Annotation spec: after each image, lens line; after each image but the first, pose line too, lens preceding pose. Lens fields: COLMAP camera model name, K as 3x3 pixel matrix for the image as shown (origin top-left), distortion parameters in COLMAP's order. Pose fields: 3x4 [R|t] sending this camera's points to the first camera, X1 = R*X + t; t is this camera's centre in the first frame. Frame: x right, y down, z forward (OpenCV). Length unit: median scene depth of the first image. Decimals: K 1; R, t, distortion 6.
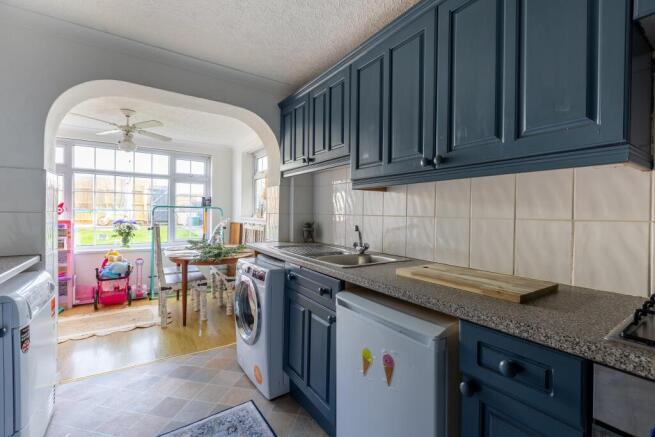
lens RADIAL K [[294.3, 0, 329.0], [0, 294.3, 215.8], [0, 0, 1]] dist [0.003300, -0.001343]
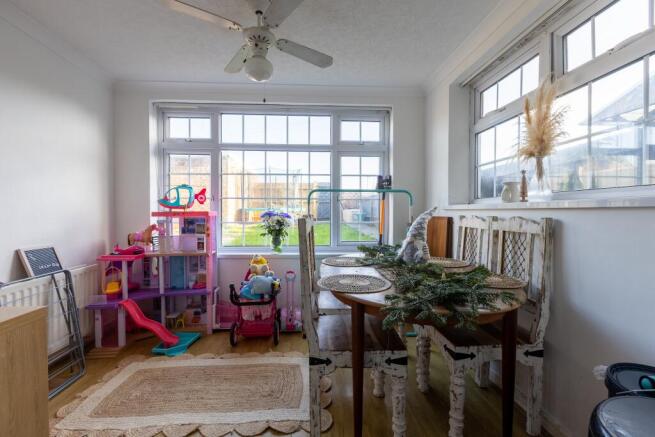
lens RADIAL K [[294.3, 0, 326.5], [0, 294.3, 217.1], [0, 0, 1]] dist [0.003300, -0.001343]
pose [[0.862609, 0.000079, -0.505871, -0.244633], [0.002447, 0.999988, 0.004328, 0.024121], [0.505865, -0.004971, 0.862598, 0.475497]]
